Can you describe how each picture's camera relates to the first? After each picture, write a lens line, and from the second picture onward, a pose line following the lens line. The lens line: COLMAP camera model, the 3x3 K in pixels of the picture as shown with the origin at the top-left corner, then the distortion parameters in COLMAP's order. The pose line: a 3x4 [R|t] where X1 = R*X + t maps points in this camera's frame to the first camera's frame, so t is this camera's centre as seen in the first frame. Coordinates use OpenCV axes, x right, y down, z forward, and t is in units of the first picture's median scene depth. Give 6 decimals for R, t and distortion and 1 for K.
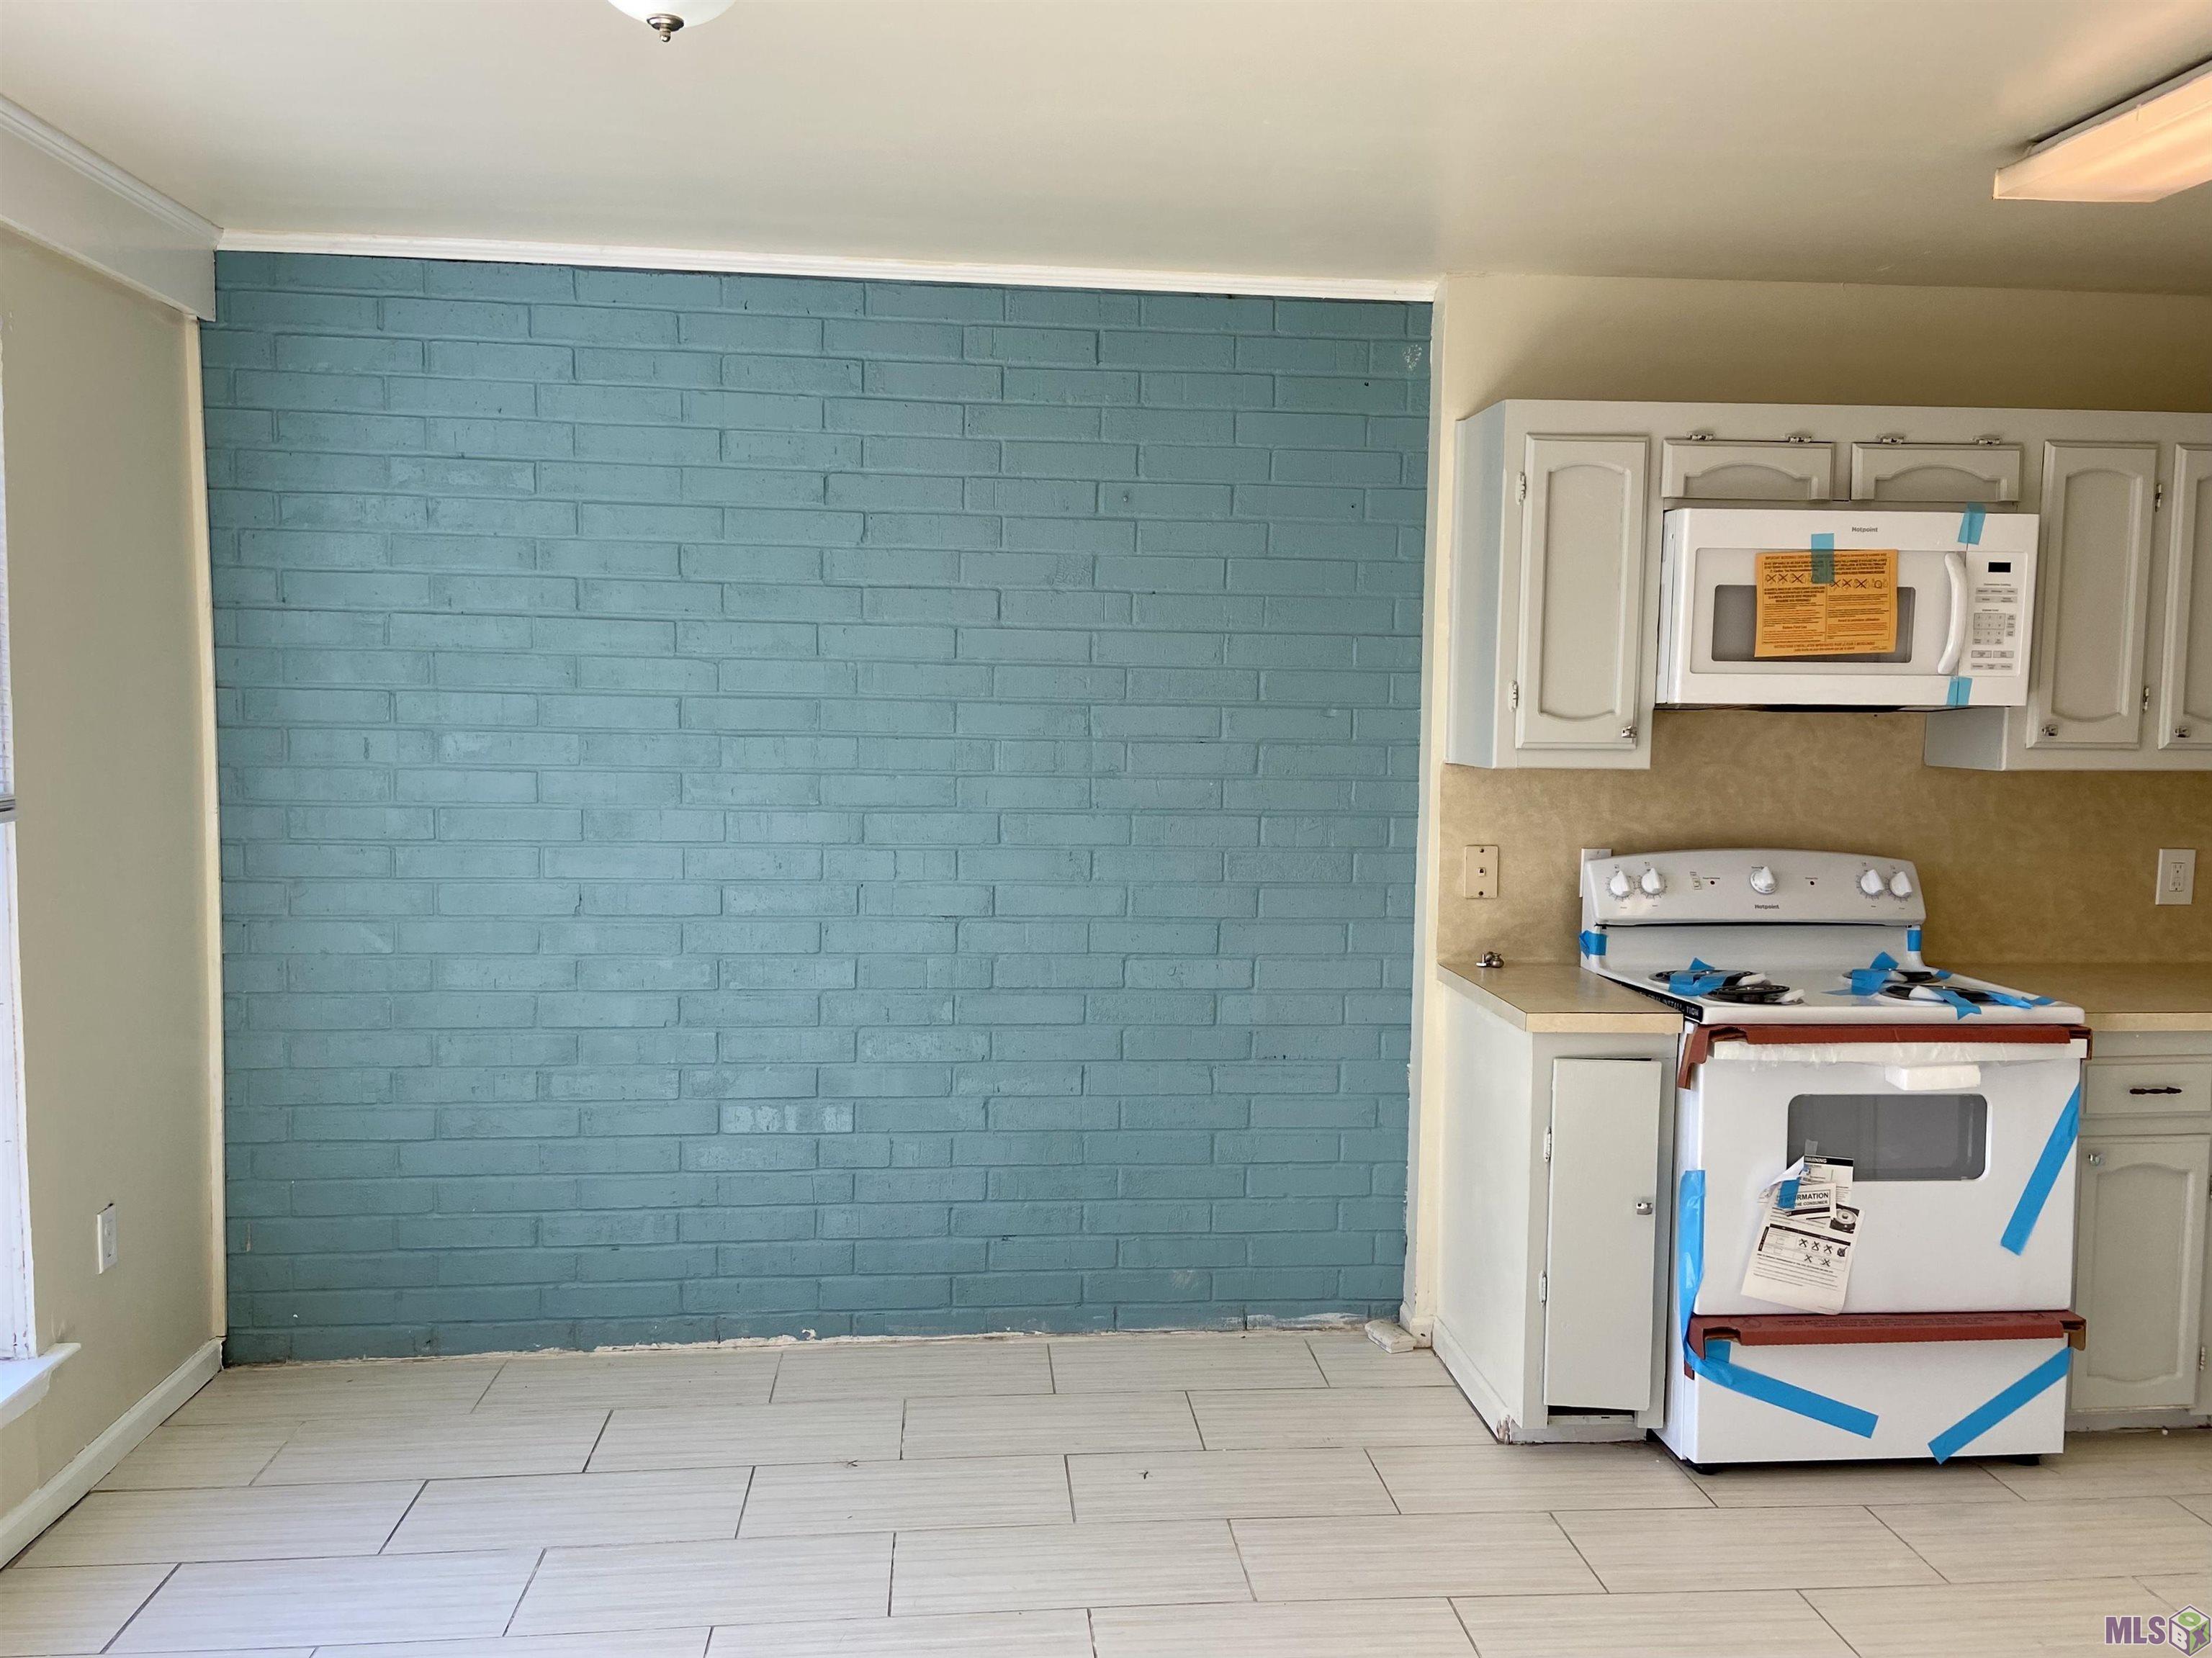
lens RADIAL K [[1680.4, 0, 1114.2], [0, 1680.4, 845.6], [0, 0, 1]] dist [0.126156, -0.163959]
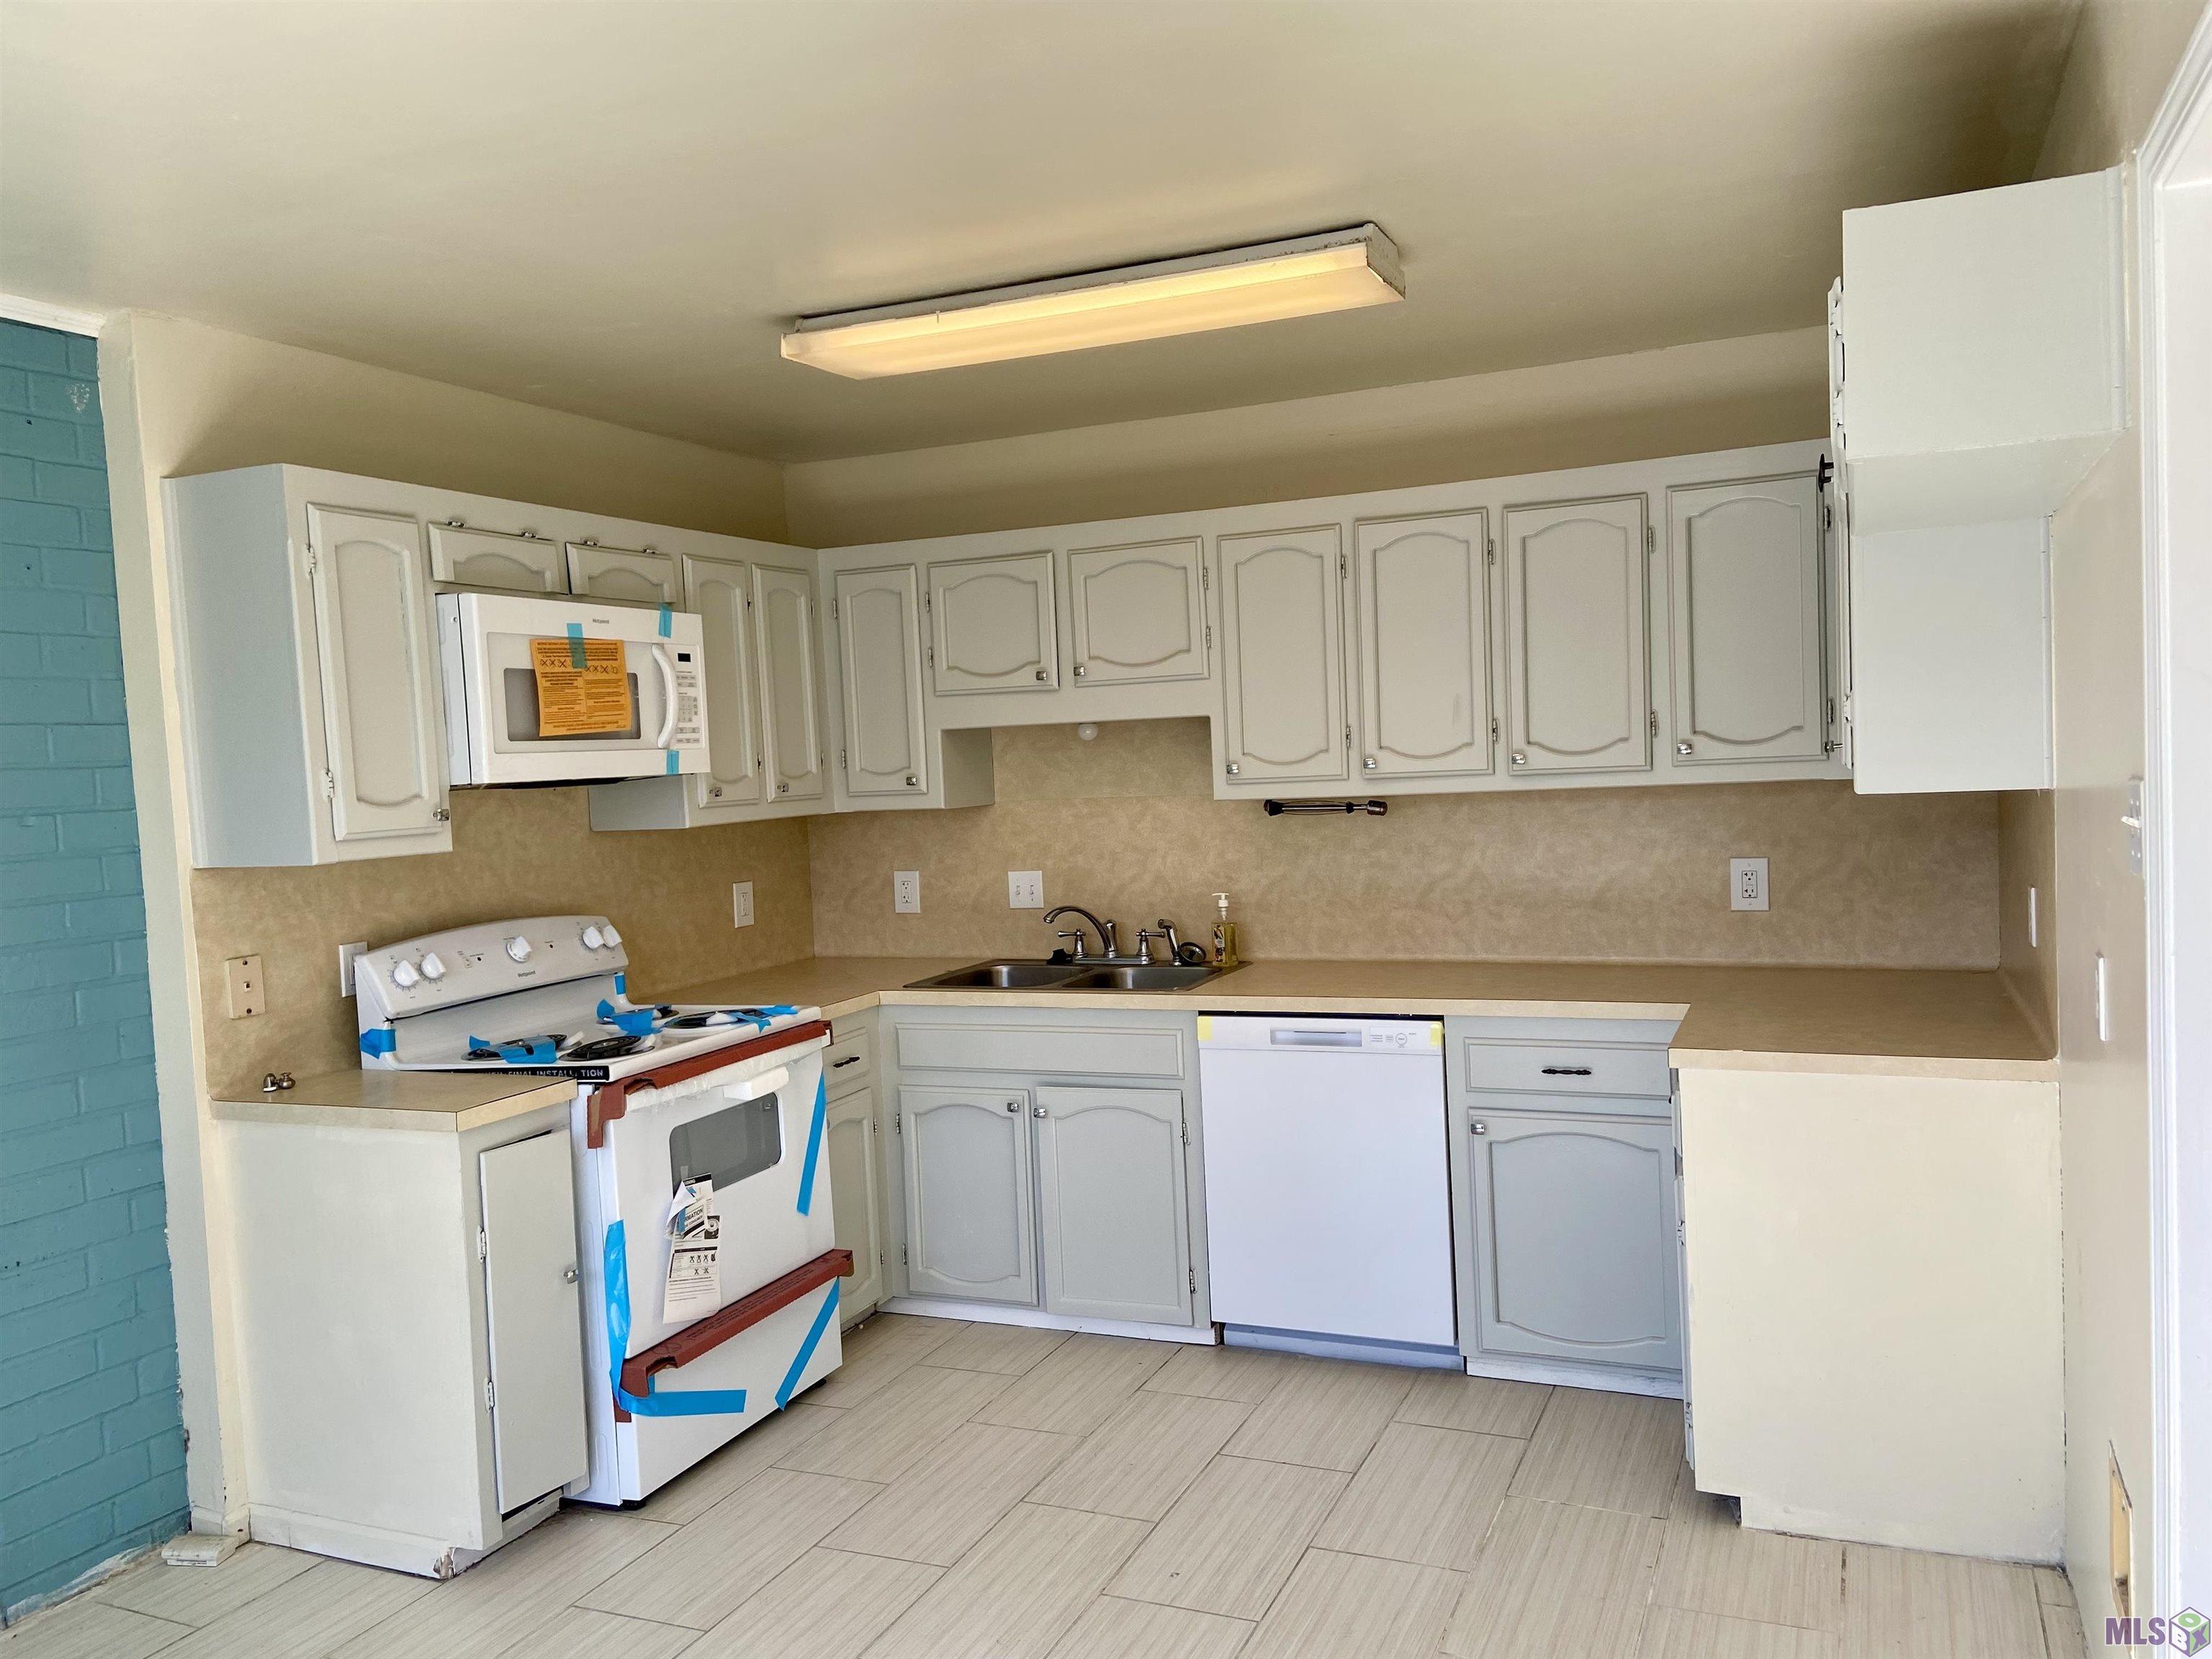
lens RADIAL K [[1596.9, 0, 1105.6], [0, 1596.9, 849.5], [0, 0, 1]] dist [0.072628, -0.093769]
pose [[0.508356, -0.089490, 0.856485, -0.302619], [0.130205, 0.991139, 0.026277, -0.021366], [-0.851247, 0.098160, 0.515503, 0.192090]]
